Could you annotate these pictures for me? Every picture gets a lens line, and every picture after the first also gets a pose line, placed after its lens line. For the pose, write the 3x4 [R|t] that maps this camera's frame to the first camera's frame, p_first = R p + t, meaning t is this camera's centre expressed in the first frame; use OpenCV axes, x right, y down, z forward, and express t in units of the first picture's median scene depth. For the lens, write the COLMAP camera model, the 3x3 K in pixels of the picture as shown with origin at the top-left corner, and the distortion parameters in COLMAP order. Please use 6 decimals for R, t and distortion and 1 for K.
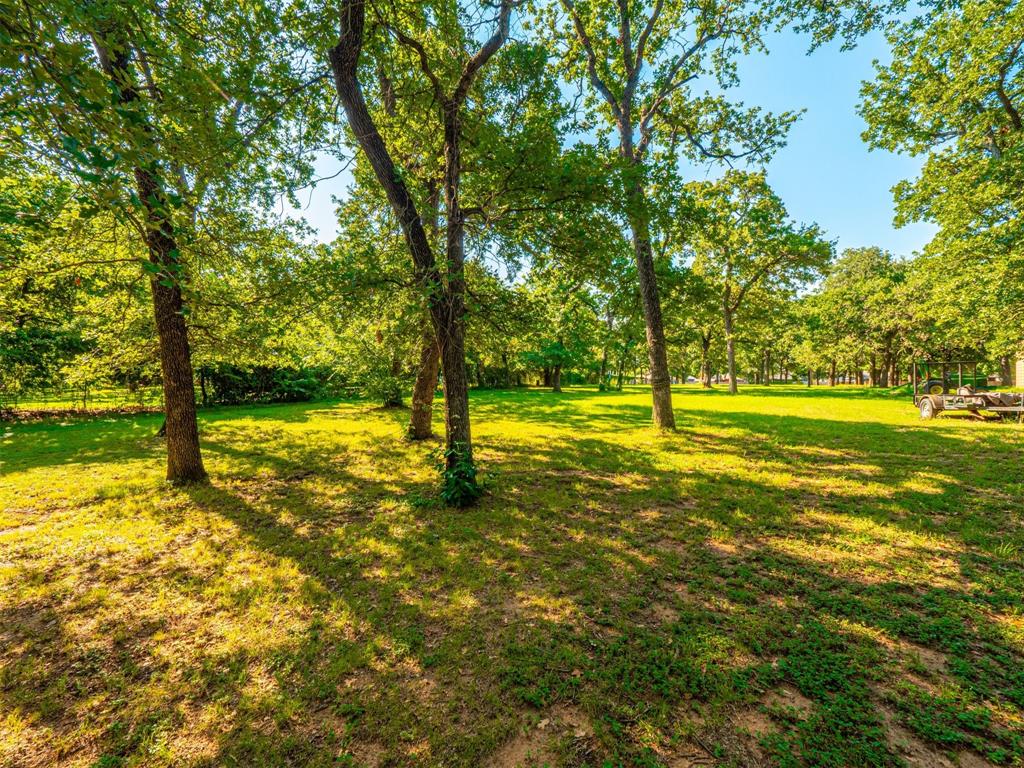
lens RADIAL K [[432.2, 0, 512.0], [0, 432.2, 384.0], [0, 0, 1]] dist [-0.000467, -0.000081]
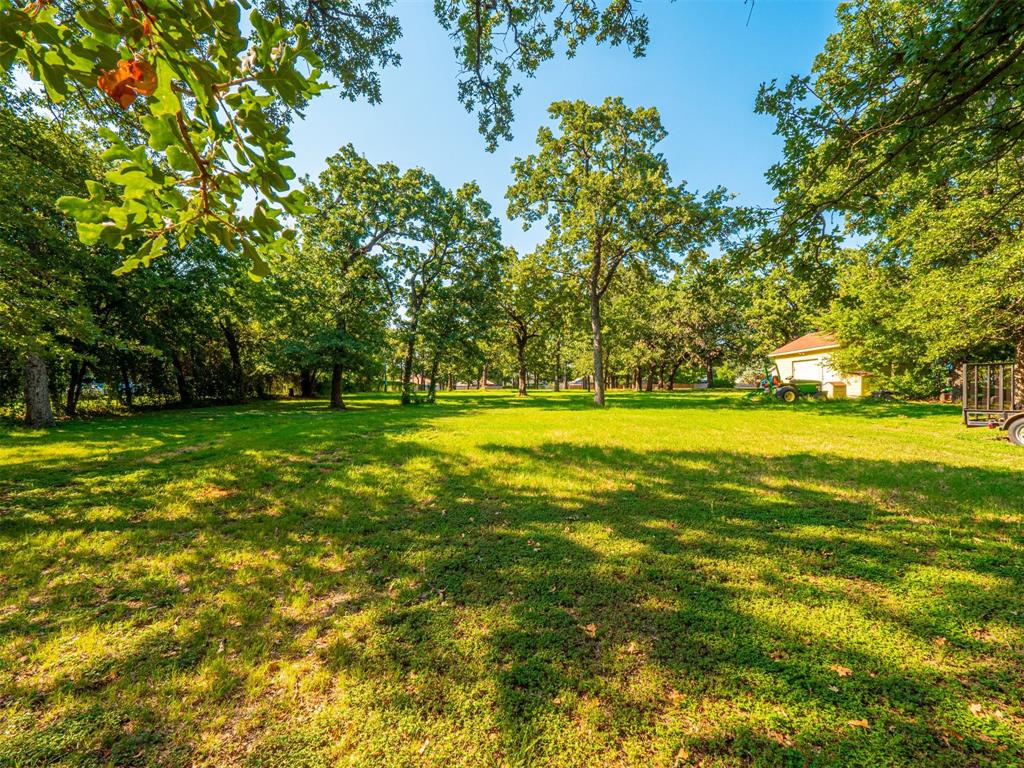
lens RADIAL K [[432.2, 0, 512.0], [0, 432.2, 384.0], [0, 0, 1]] dist [-0.000467, -0.000081]
pose [[0.843118, -0.007434, 0.537677, -0.015808], [0.013514, 0.999882, -0.007365, -0.007663], [-0.537559, 0.013476, 0.843119, 0.293161]]
